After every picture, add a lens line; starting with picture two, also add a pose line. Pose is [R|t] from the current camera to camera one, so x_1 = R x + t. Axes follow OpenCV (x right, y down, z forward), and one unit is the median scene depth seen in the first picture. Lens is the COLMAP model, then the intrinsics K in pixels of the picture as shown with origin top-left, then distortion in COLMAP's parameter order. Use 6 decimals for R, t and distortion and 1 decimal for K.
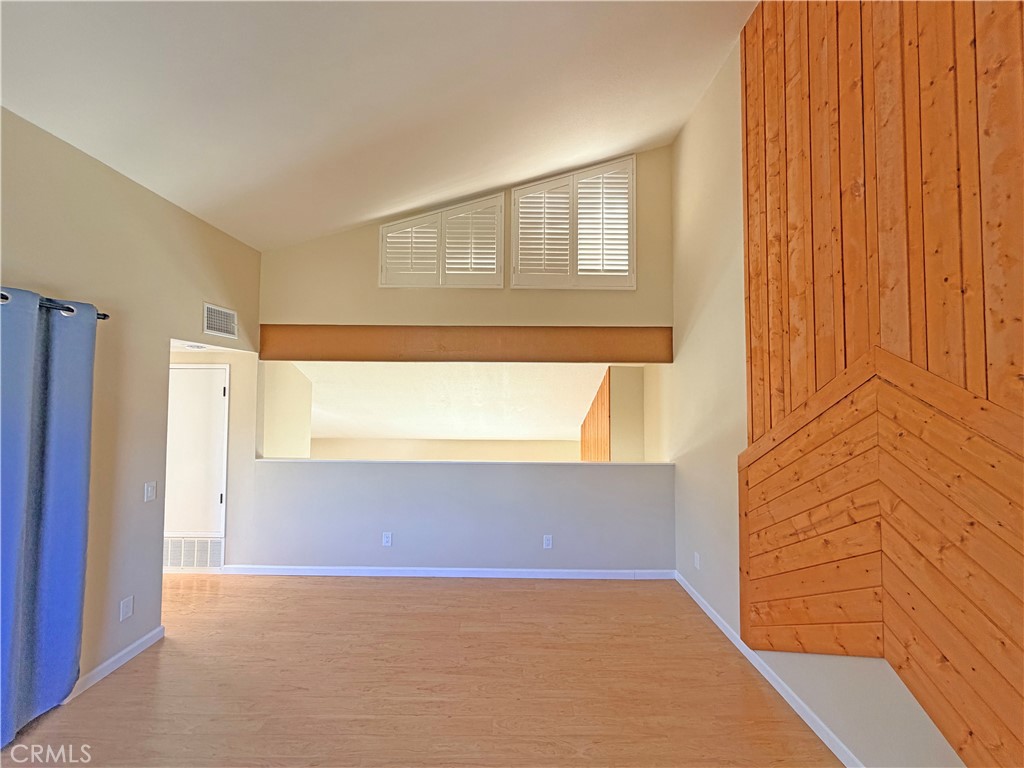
lens RADIAL K [[407.8, 0, 509.4], [0, 407.8, 383.3], [0, 0, 1]] dist [-0.000520, 0.000465]
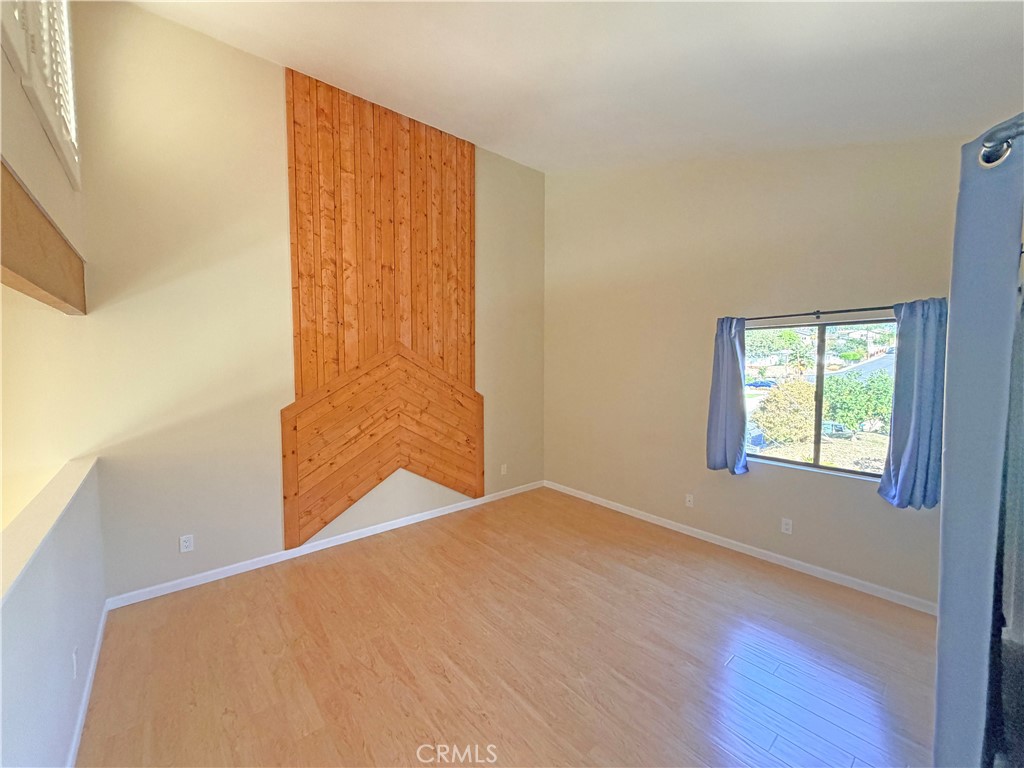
lens RADIAL K [[407.8, 0, 509.2], [0, 407.8, 384.7], [0, 0, 1]] dist [-0.000520, 0.000465]
pose [[-0.648506, -0.048387, 0.759670, -1.020013], [-0.027422, 0.998815, 0.040209, 0.035031], [-0.760716, 0.005244, -0.649064, 1.550129]]
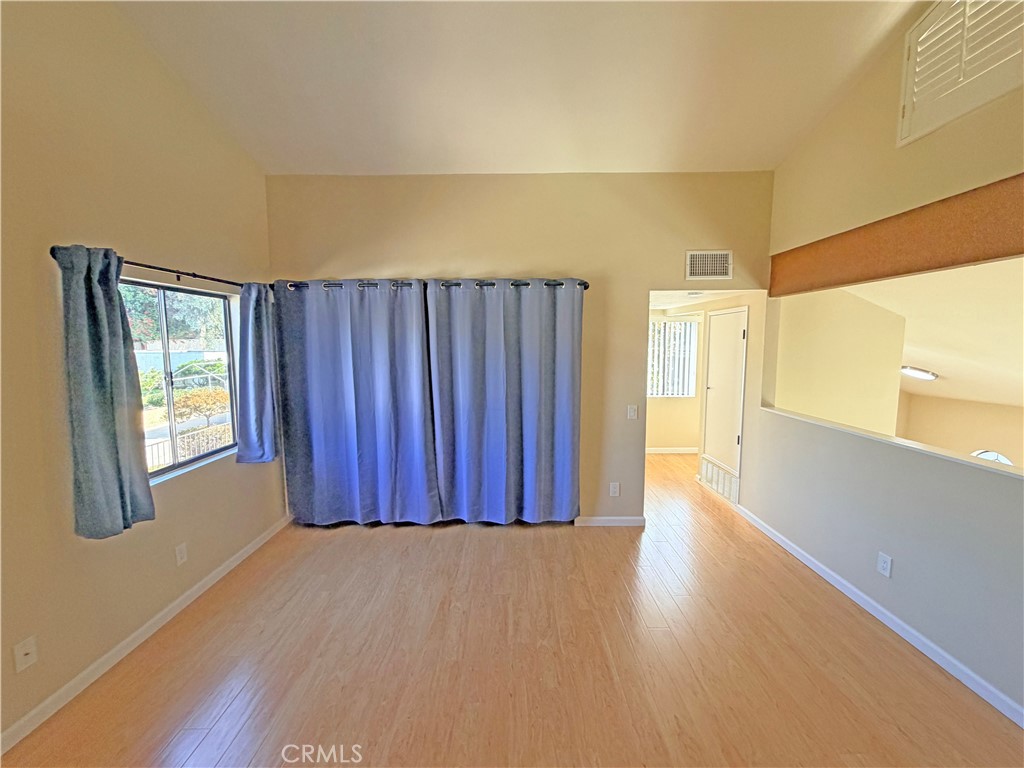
lens RADIAL K [[407.8, 0, 511.4], [0, 407.8, 384.0], [0, 0, 1]] dist [-0.000520, 0.000465]
pose [[0.004075, 0.091163, -0.995828, 0.496359], [0.037103, 0.995136, 0.091252, 0.049643], [0.999303, -0.037320, 0.000673, 0.740611]]
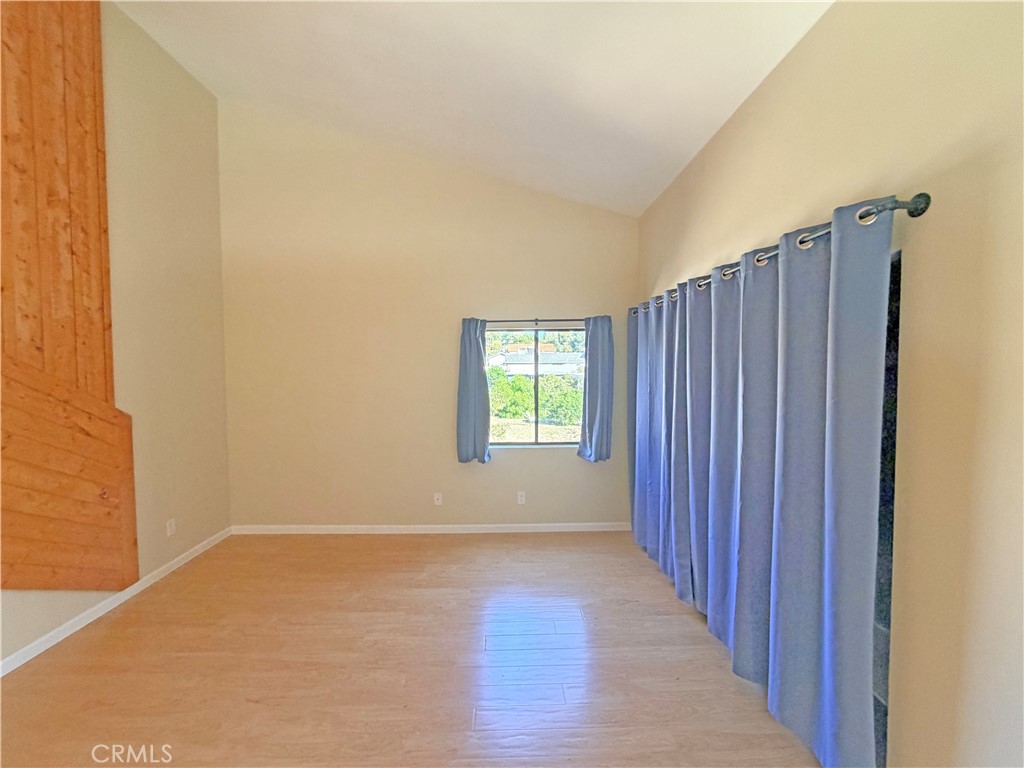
lens RADIAL K [[407.8, 0, 510.2], [0, 407.8, 384.1], [0, 0, 1]] dist [-0.000520, 0.000465]
pose [[-0.999795, 0.000031, -0.020243, -0.488795], [-0.000118, 0.999973, 0.007403, 0.075432], [0.020243, 0.007403, -0.999768, 1.580601]]
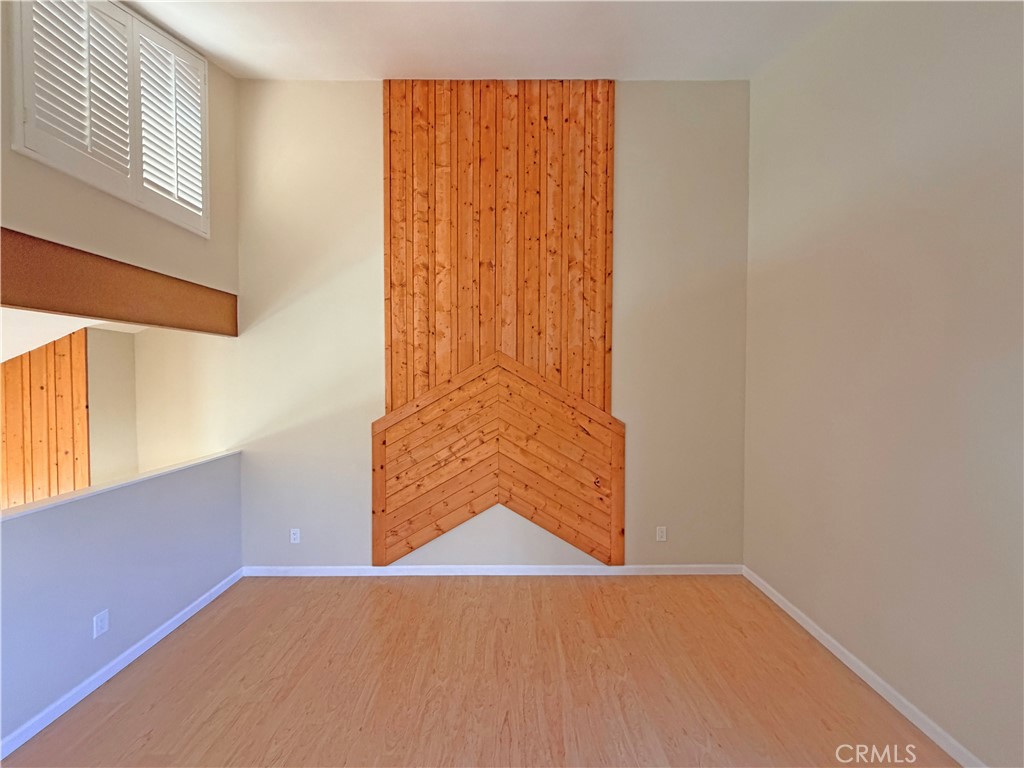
lens RADIAL K [[407.8, 0, 509.2], [0, 407.8, 383.9], [0, 0, 1]] dist [-0.000520, 0.000465]
pose [[-0.009004, -0.028469, 0.999554, -0.827744], [-0.035762, 0.998964, 0.028130, 0.008721], [-0.999320, -0.035493, -0.010013, 0.724325]]
